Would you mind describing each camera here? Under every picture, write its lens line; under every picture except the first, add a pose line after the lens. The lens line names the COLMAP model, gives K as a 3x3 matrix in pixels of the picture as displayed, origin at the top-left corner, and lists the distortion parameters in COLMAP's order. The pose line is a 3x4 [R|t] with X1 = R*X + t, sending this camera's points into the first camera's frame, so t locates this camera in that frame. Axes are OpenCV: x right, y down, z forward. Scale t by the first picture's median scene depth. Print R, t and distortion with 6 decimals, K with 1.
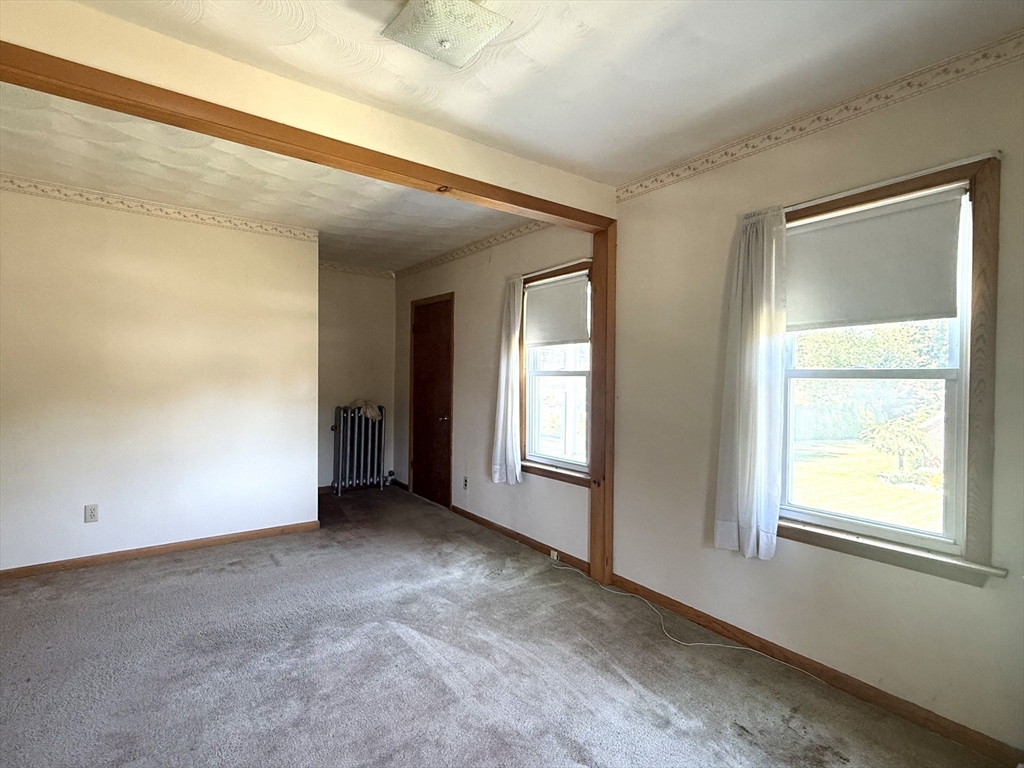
lens RADIAL K [[487.8, 0, 510.2], [0, 487.8, 381.8], [0, 0, 1]] dist [-0.001795, 0.000328]
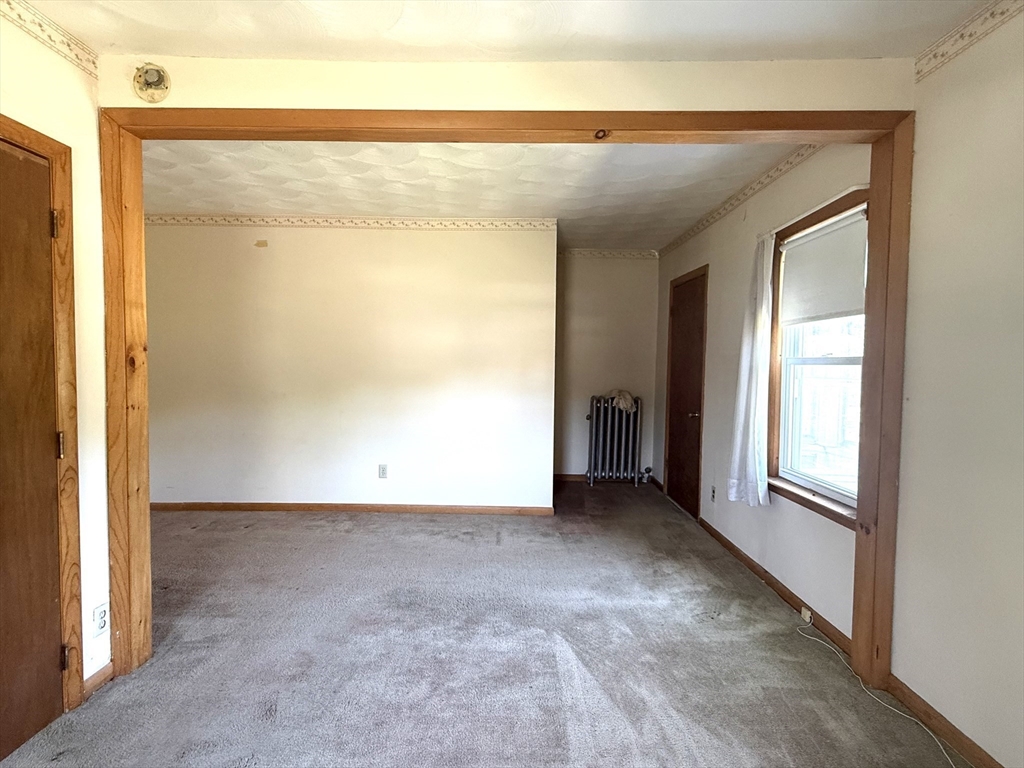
lens RADIAL K [[487.8, 0, 512.8], [0, 487.8, 382.8], [0, 0, 1]] dist [-0.001795, 0.000328]
pose [[0.797141, 0.023972, -0.603317, 0.321781], [-0.010008, 0.999599, 0.026493, 0.000360], [0.603710, -0.015081, 0.797062, 0.330851]]
